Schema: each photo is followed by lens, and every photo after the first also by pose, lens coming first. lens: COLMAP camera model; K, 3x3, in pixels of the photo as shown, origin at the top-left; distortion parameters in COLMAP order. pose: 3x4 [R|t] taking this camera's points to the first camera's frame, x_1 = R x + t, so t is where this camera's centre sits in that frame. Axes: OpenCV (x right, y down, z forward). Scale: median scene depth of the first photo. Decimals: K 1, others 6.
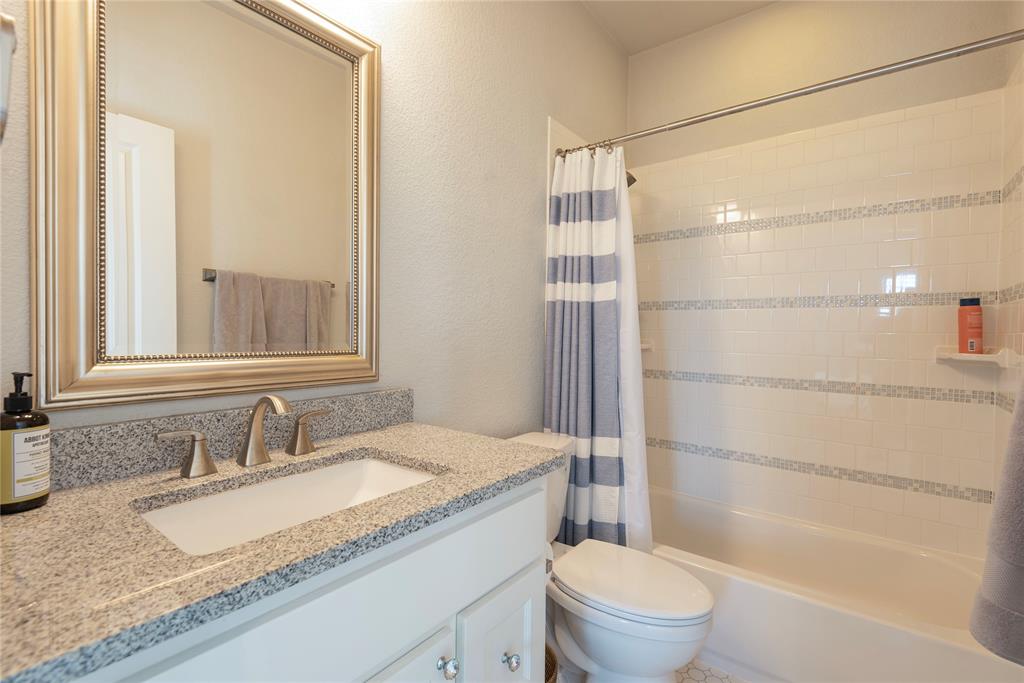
lens RADIAL K [[461.1, 0, 512.0], [0, 461.1, 339.7], [0, 0, 1]] dist [0.014879, -0.010133]
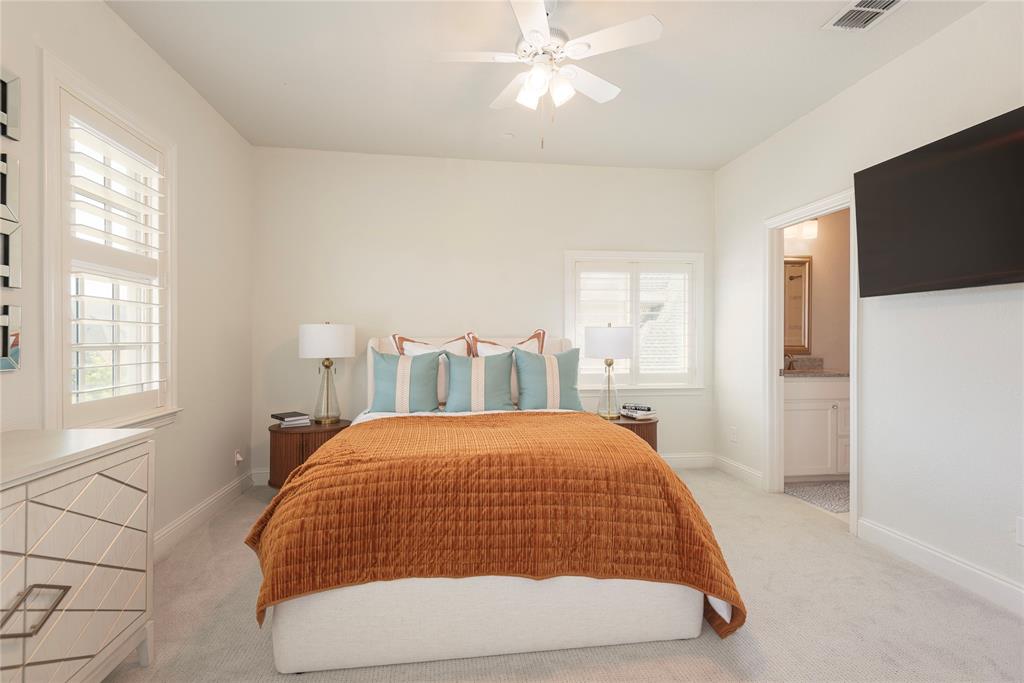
lens RADIAL K [[461.1, 0, 511.9], [0, 461.1, 340.5], [0, 0, 1]] dist [0.014879, -0.010133]
pose [[0.710443, -0.004110, -0.703743, 0.549475], [-0.006886, 0.999894, -0.012791, 0.044120], [0.703721, 0.013933, 0.710340, -3.009226]]
